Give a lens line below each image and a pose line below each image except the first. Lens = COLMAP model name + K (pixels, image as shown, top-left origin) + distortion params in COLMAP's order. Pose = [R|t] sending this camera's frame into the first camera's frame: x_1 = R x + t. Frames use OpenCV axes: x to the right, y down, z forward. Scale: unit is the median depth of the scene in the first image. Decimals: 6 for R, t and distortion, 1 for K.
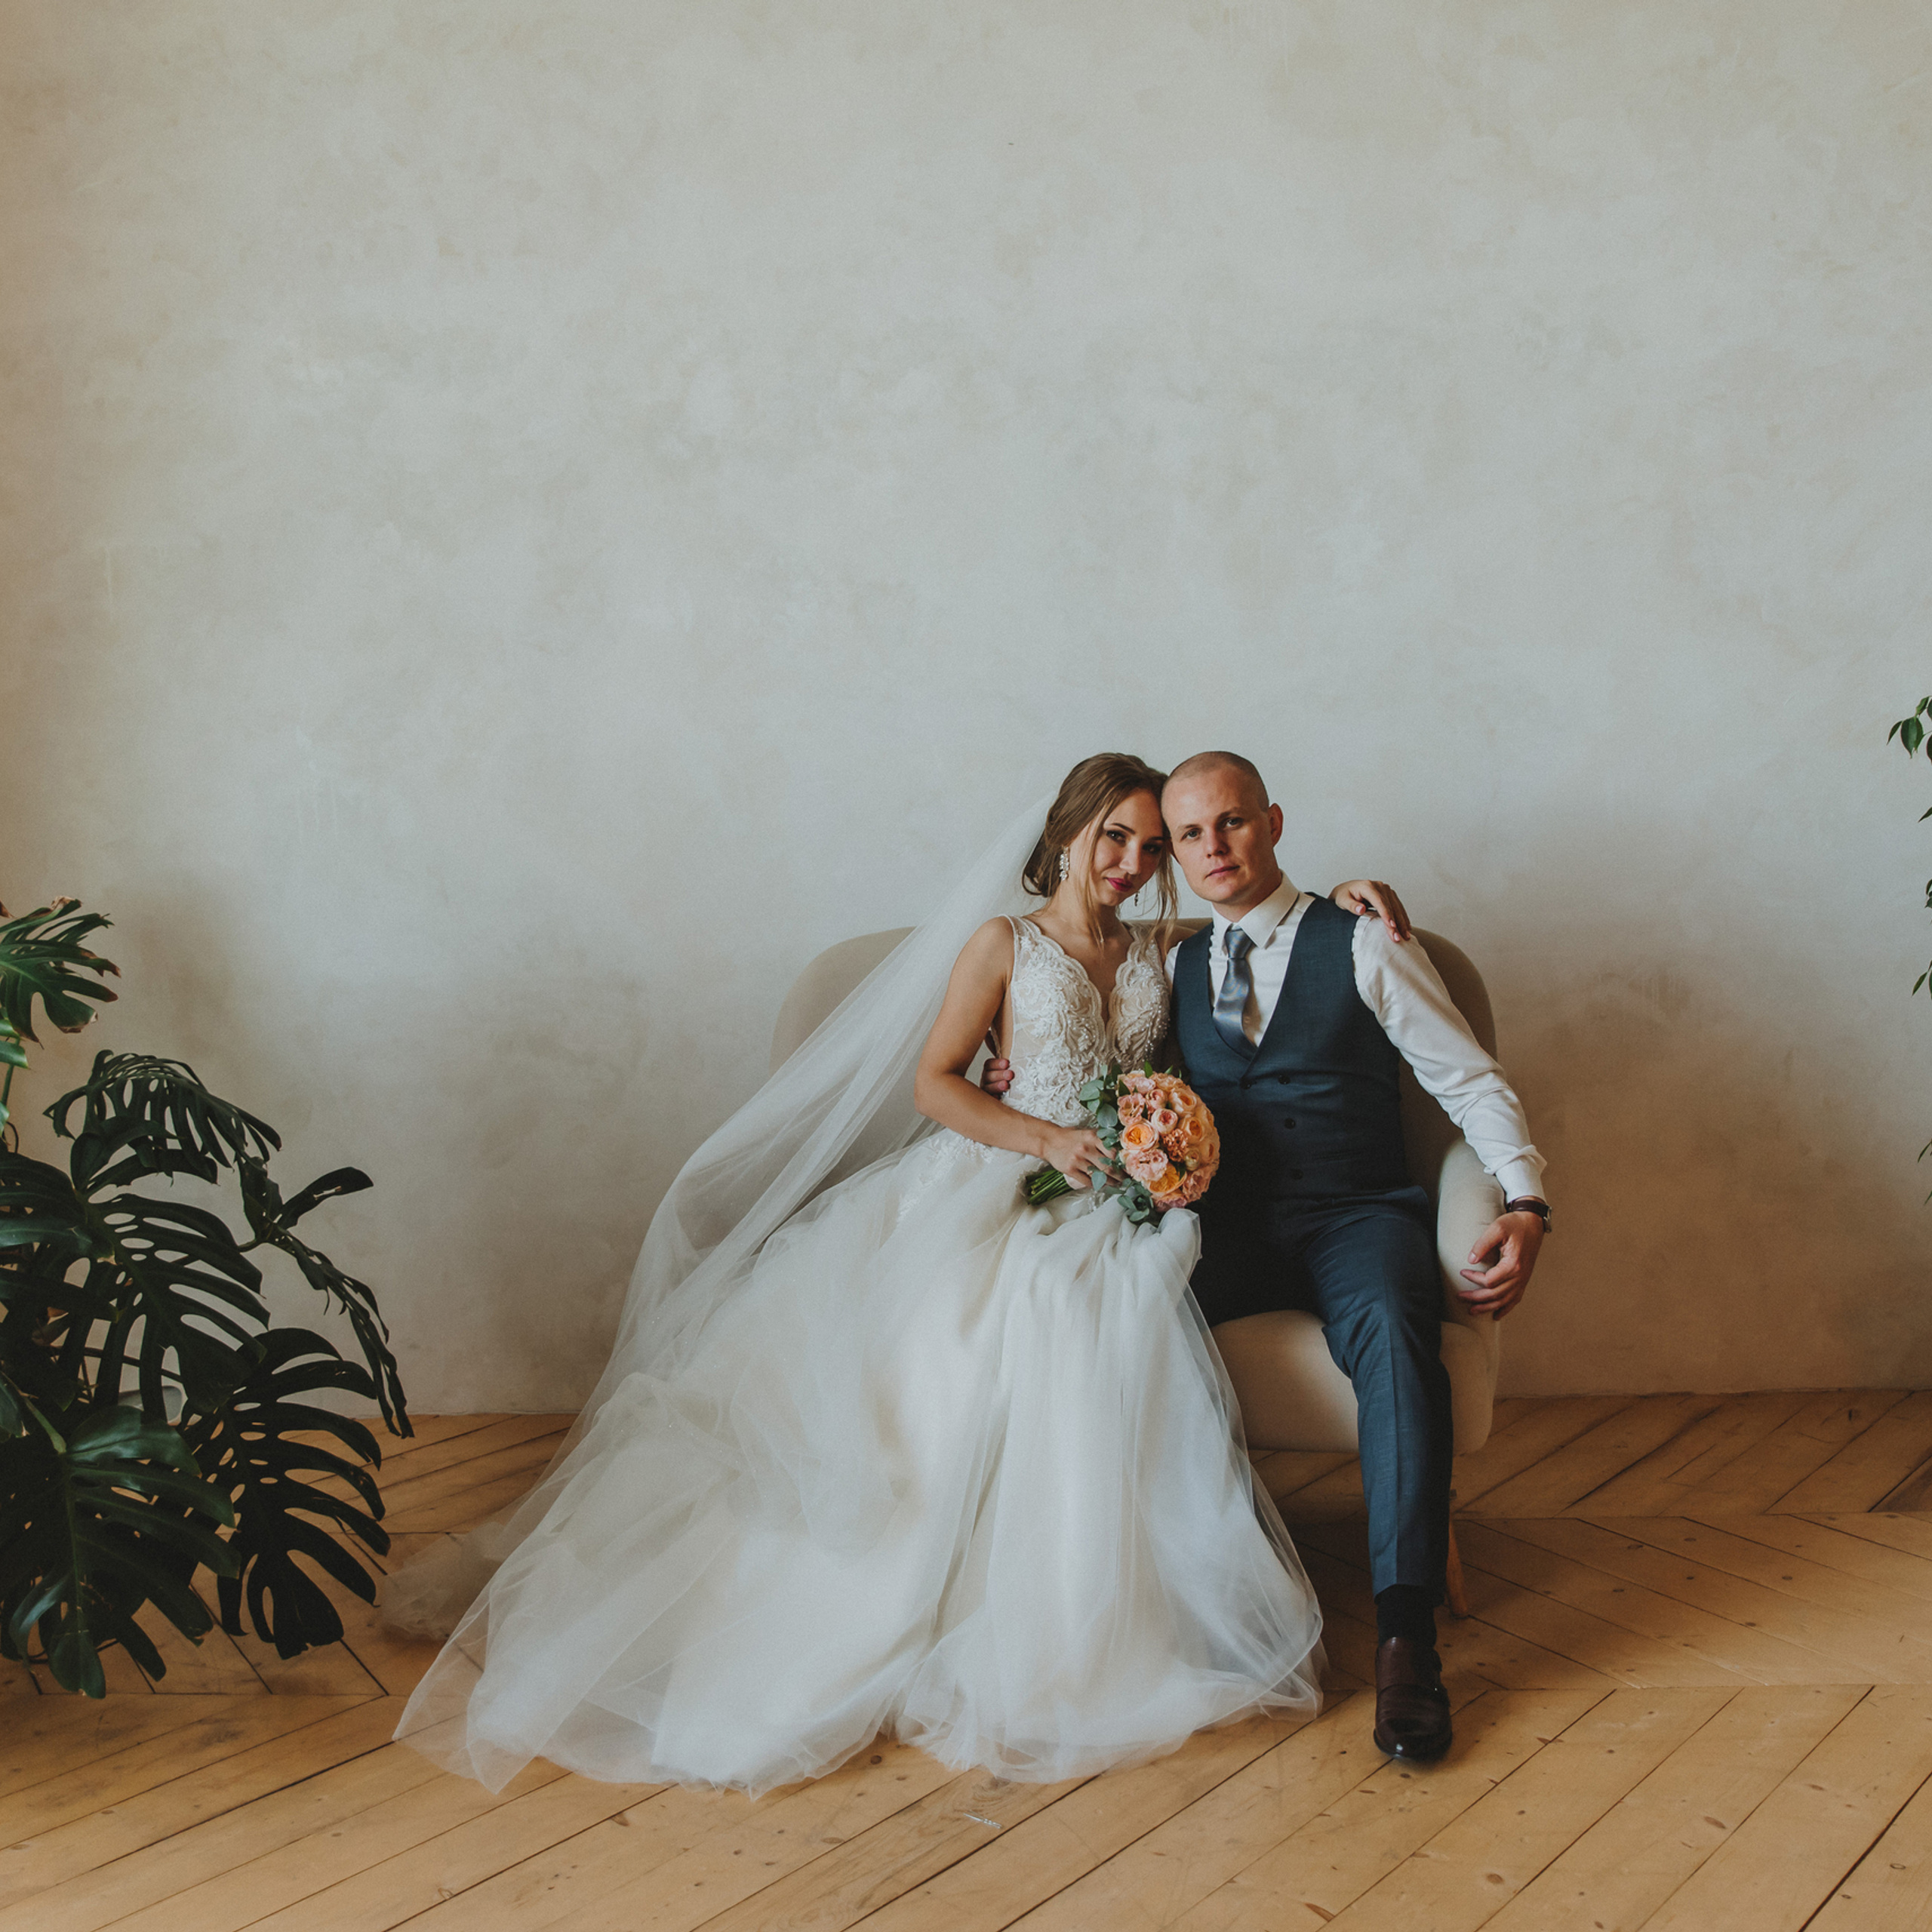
lens RADIAL K [[2295.2, 0, 951.8], [0, 2295.2, 978.8], [0, 0, 1]] dist [-0.037107, 0.000000]
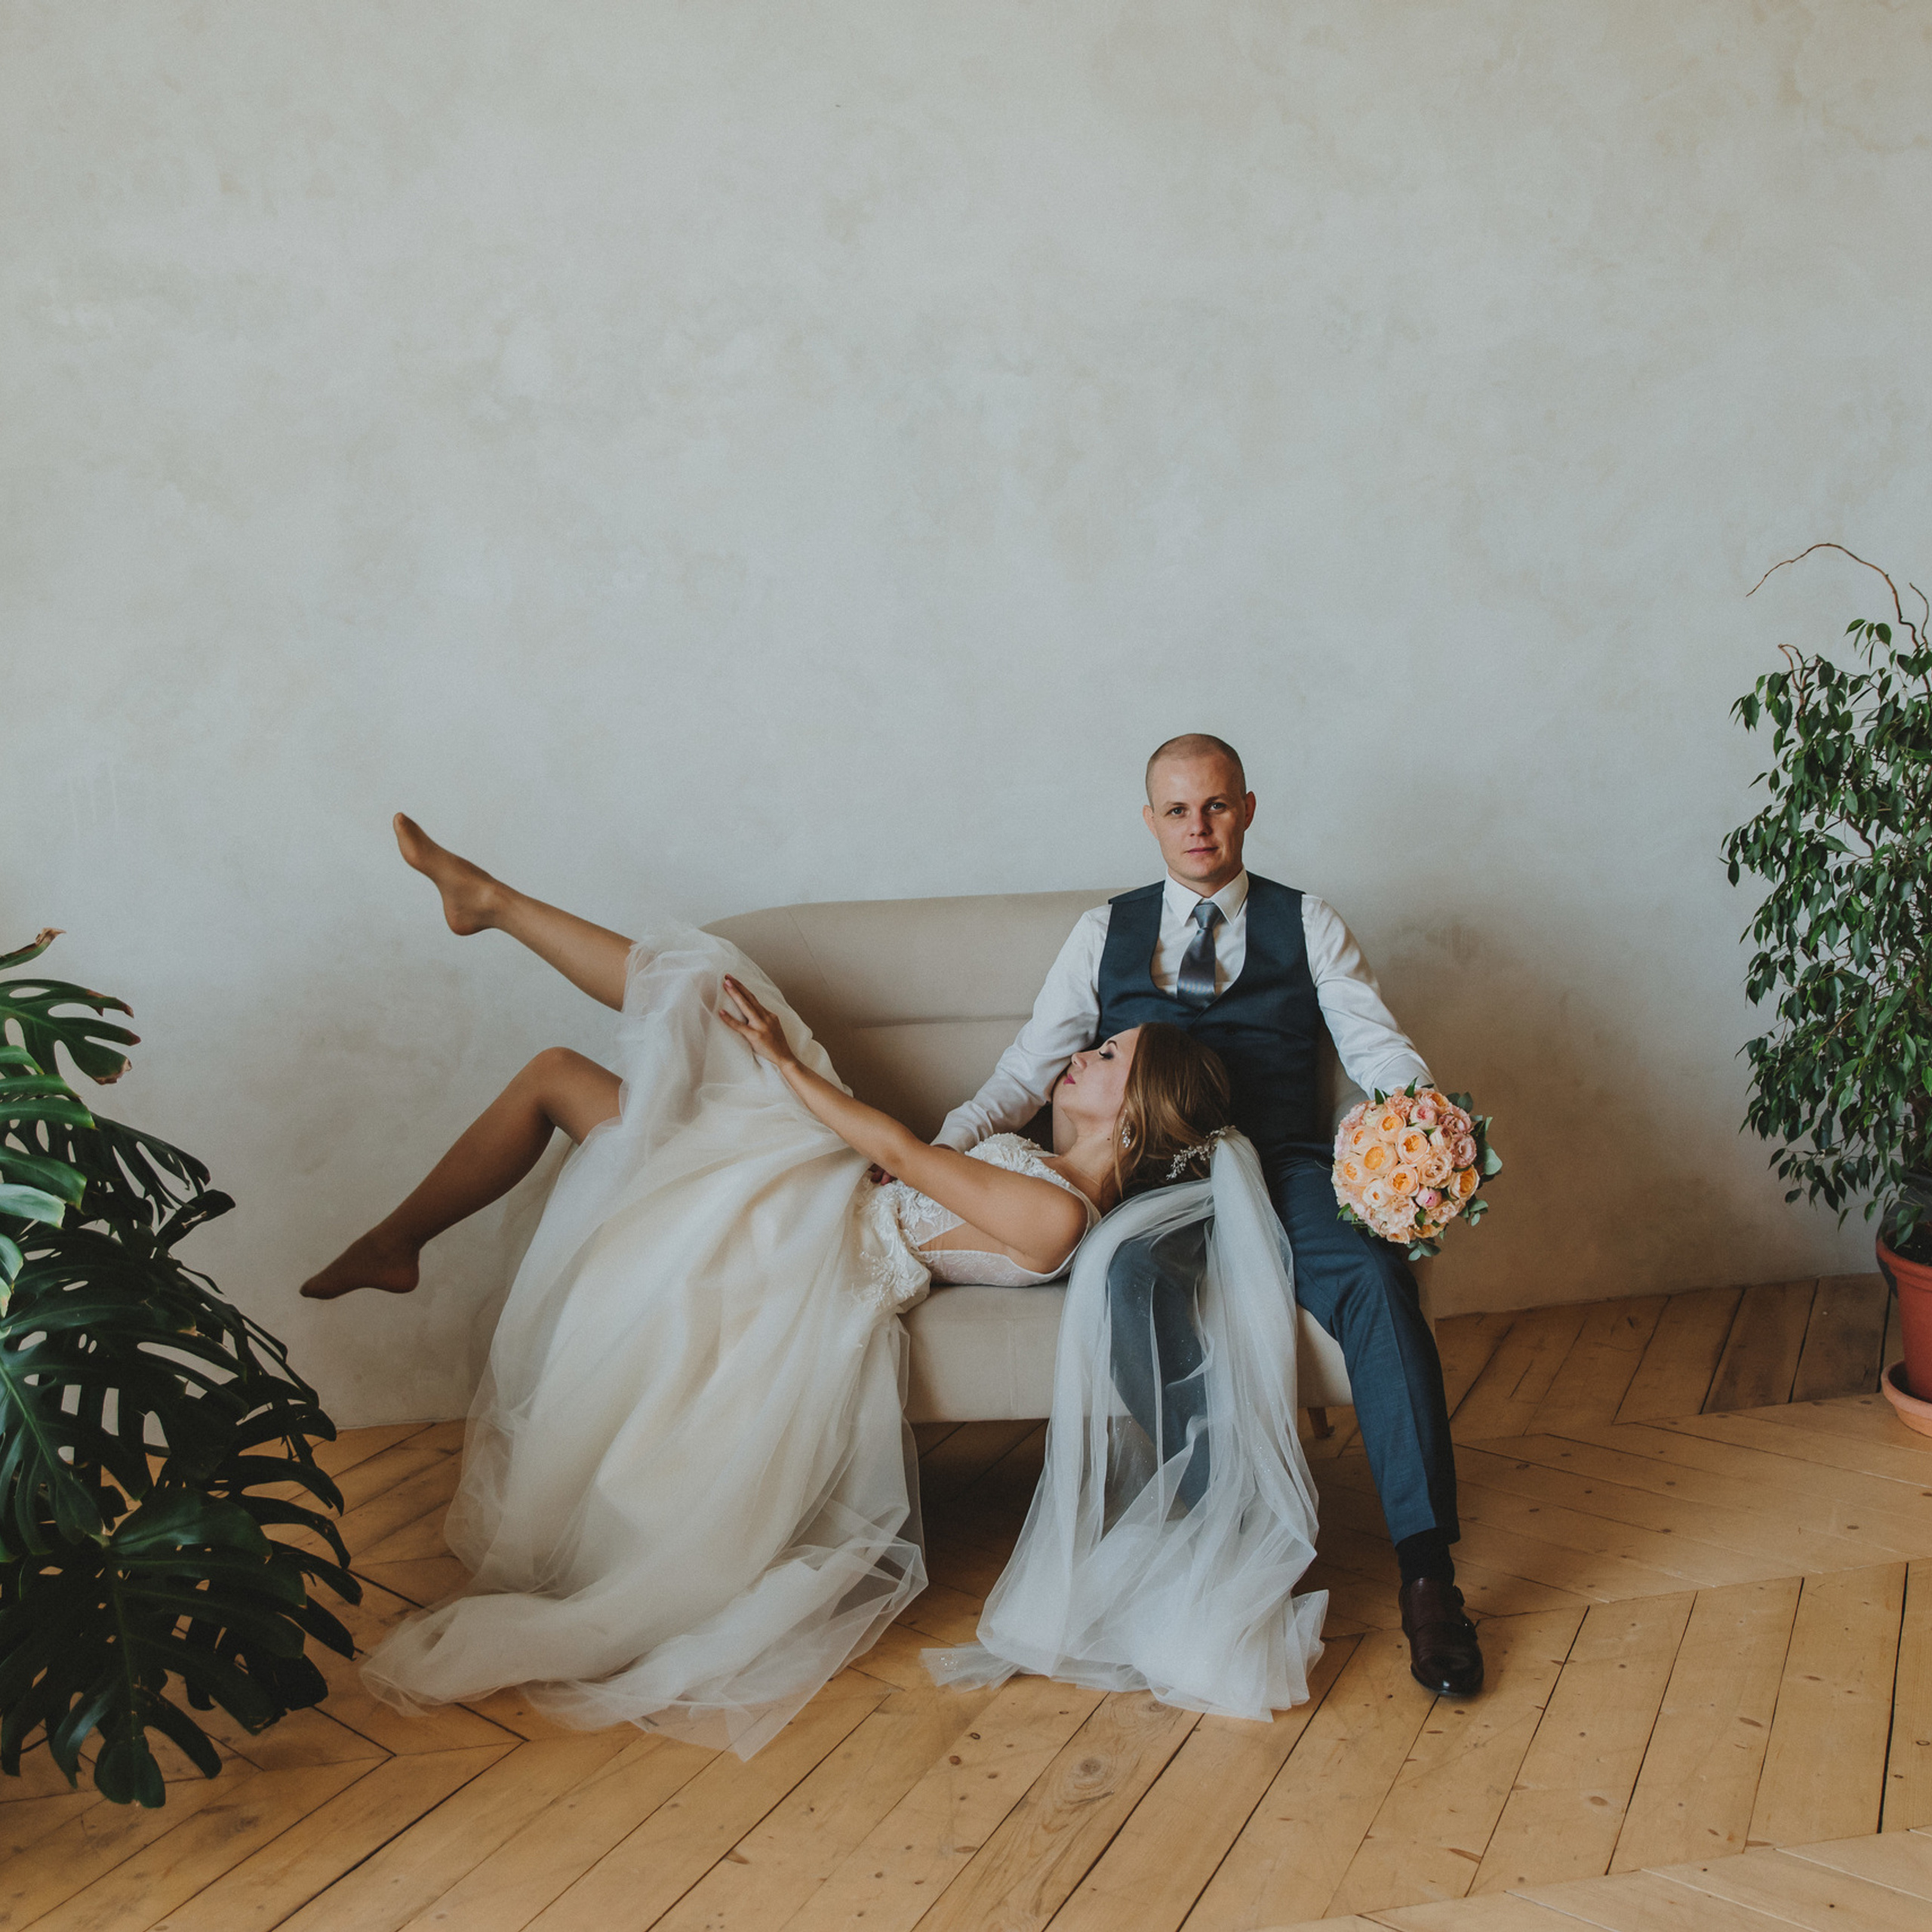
lens RADIAL K [[2295.2, 0, 956.7], [0, 2295.2, 960.0], [0, 0, 1]] dist [-0.037107, 0.000000]
pose [[0.965453, -0.040011, 0.257488, -0.197196], [0.032695, 0.998933, 0.032630, -0.029379], [-0.258518, -0.023084, 0.965730, 0.029552]]
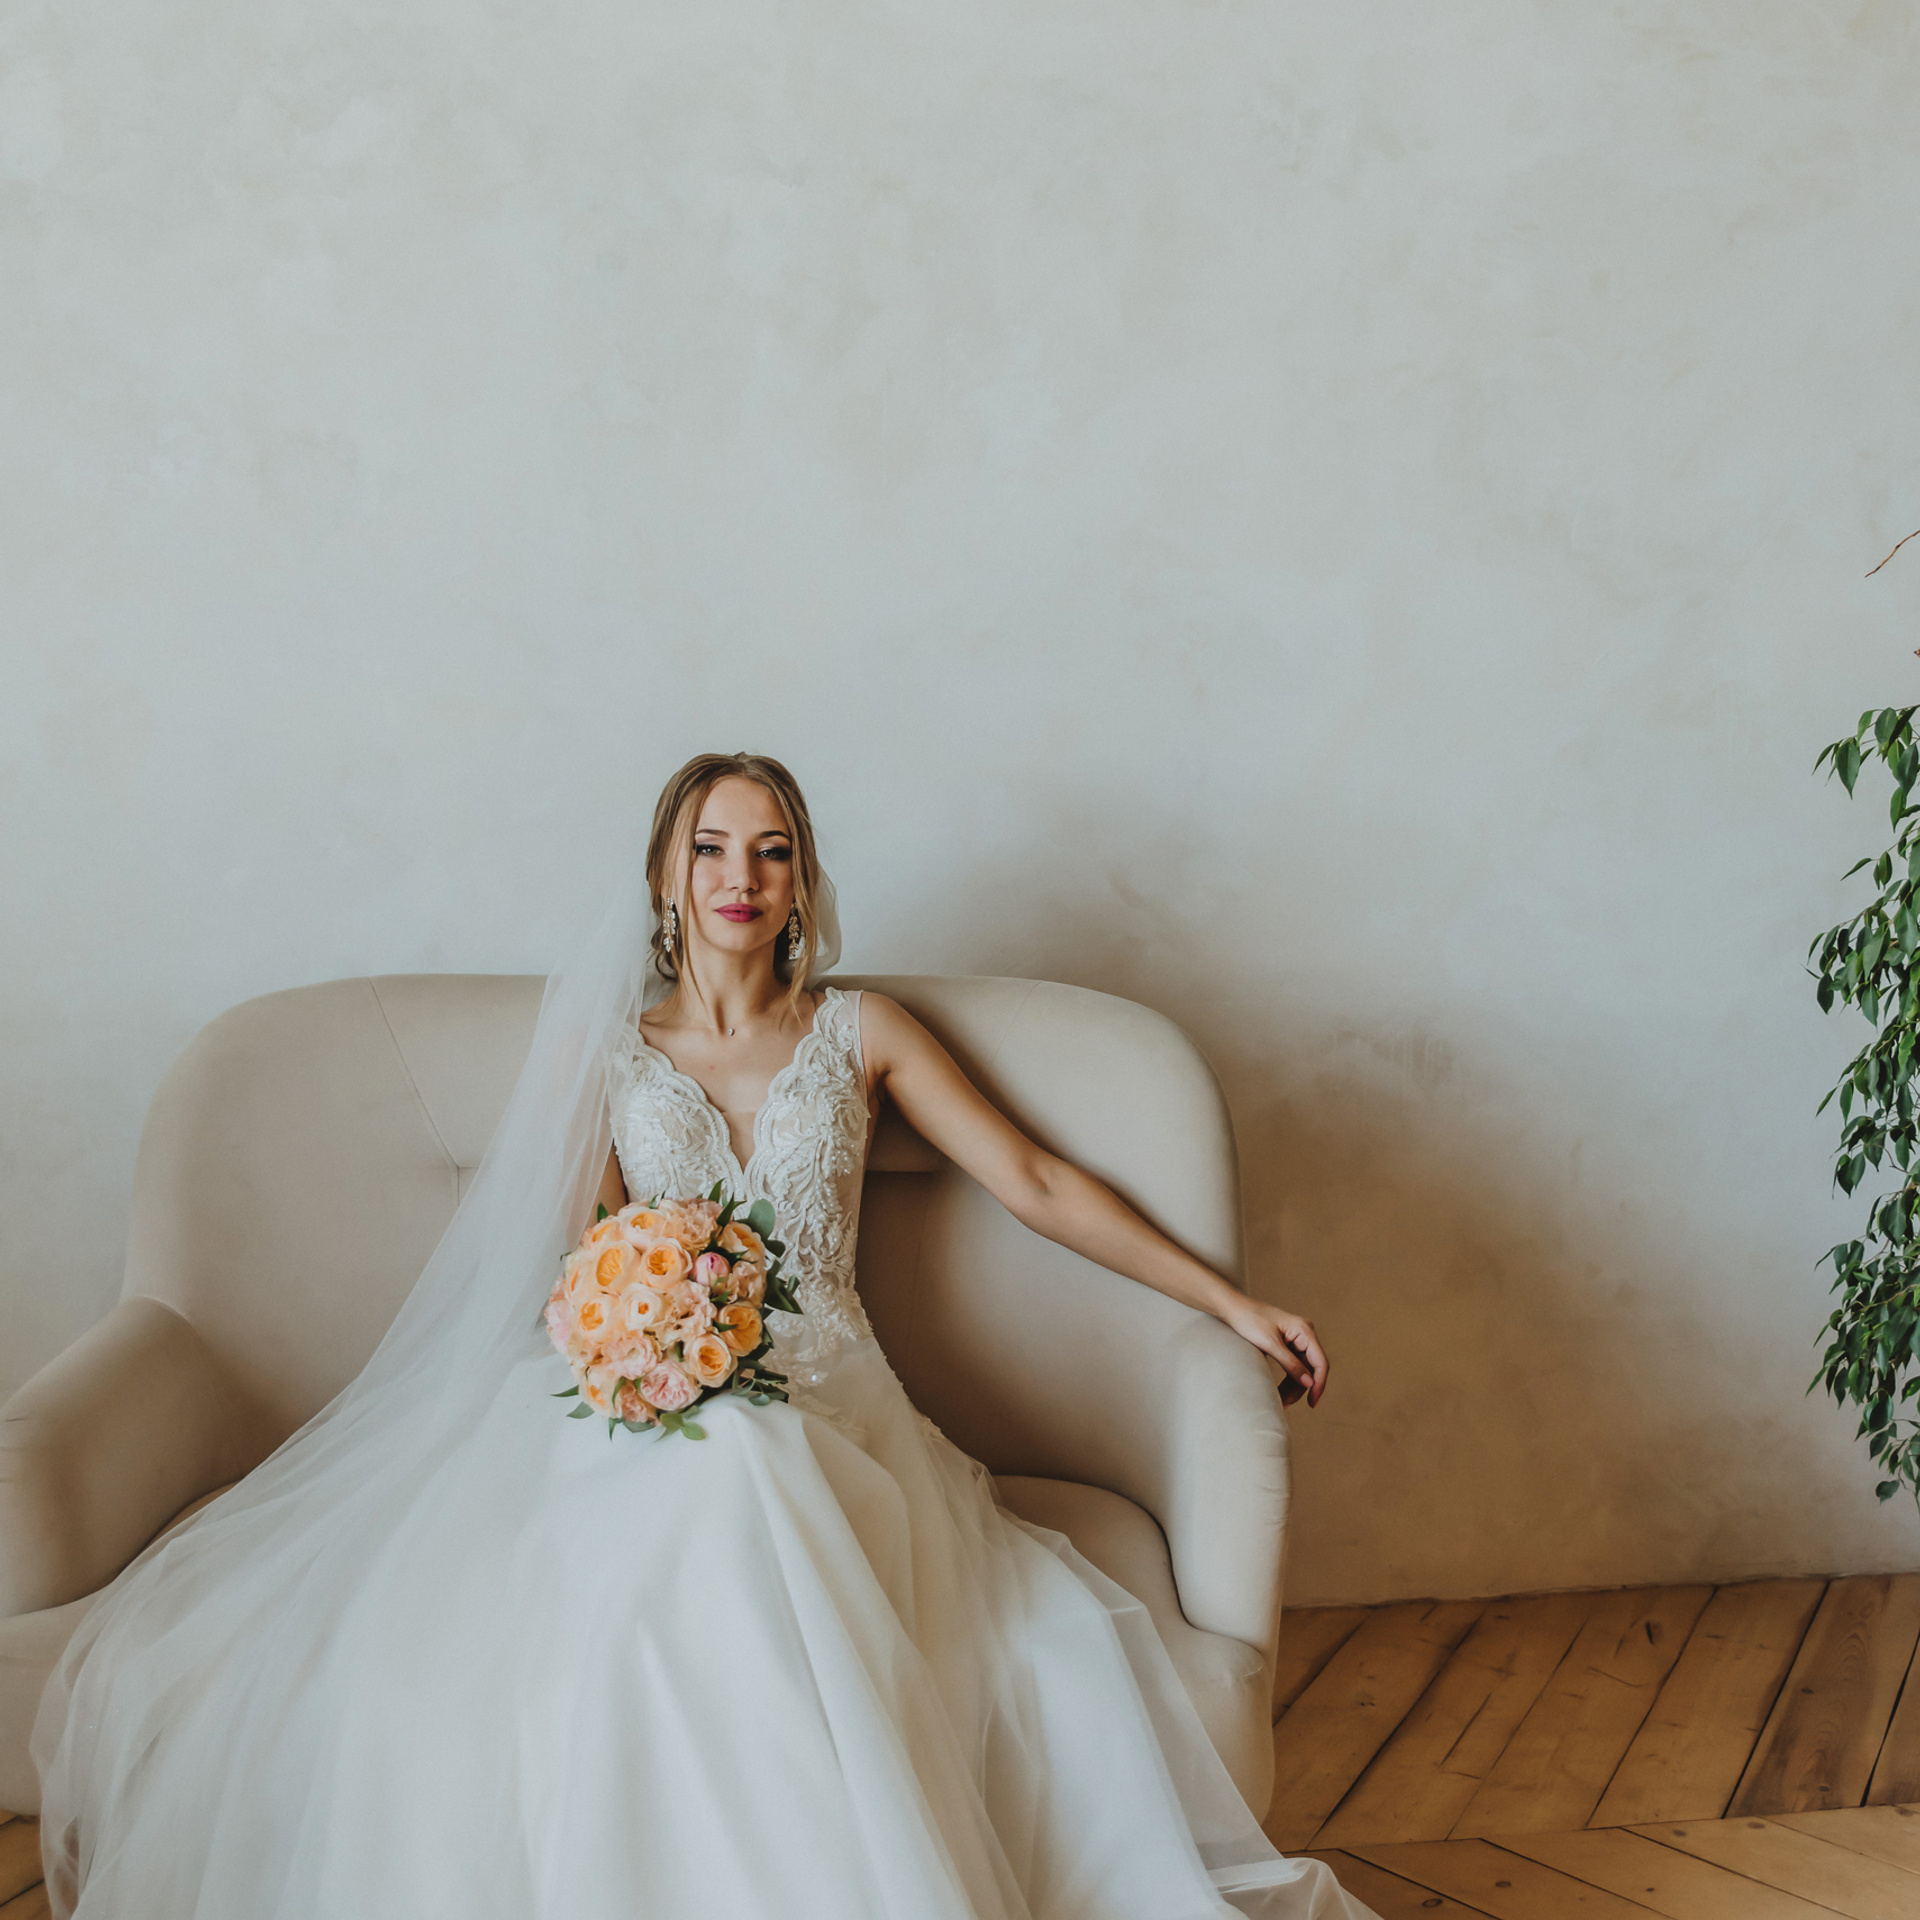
lens RADIAL K [[2825.0, 0, 955.6], [0, 2825.0, 953.5], [0, 0, 1]] dist [-0.001369, 0.000000]
pose [[0.970589, 0.003019, 0.240725, -0.045854], [-0.017172, 0.998243, 0.056715, -0.078022], [-0.240131, -0.059180, 0.968935, 0.184187]]
